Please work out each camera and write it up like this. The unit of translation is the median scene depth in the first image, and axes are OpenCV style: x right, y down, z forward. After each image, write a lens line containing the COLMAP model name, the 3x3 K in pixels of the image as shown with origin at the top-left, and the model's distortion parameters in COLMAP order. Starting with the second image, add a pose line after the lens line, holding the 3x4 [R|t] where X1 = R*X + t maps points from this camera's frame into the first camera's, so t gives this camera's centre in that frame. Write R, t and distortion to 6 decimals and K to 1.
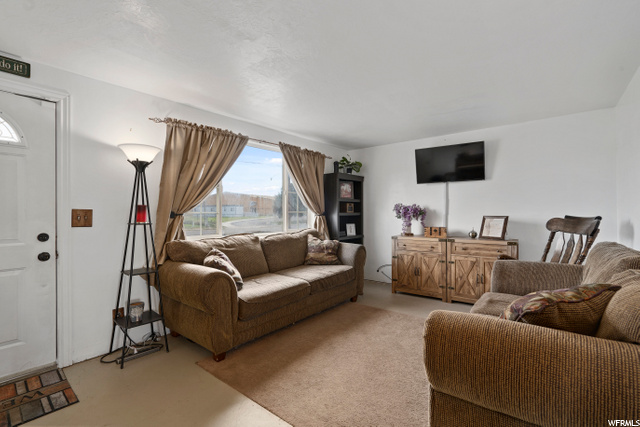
lens RADIAL K [[290.8, 0, 320.9], [0, 290.8, 209.7], [0, 0, 1]] dist [-0.000893, 0.000123]
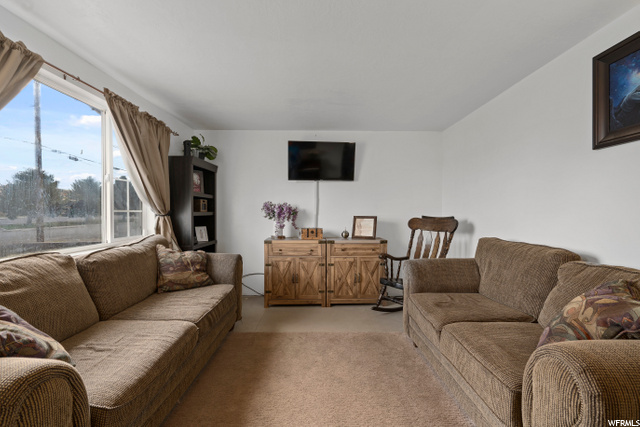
lens RADIAL K [[290.5, 0, 321.7], [0, 290.5, 216.0], [0, 0, 1]] dist [0.000588, 0.000748]
pose [[0.772256, -0.000767, 0.635311, -0.175403], [-0.013665, 0.999748, 0.017818, 0.004185], [-0.635164, -0.022441, 0.772051, 0.273374]]
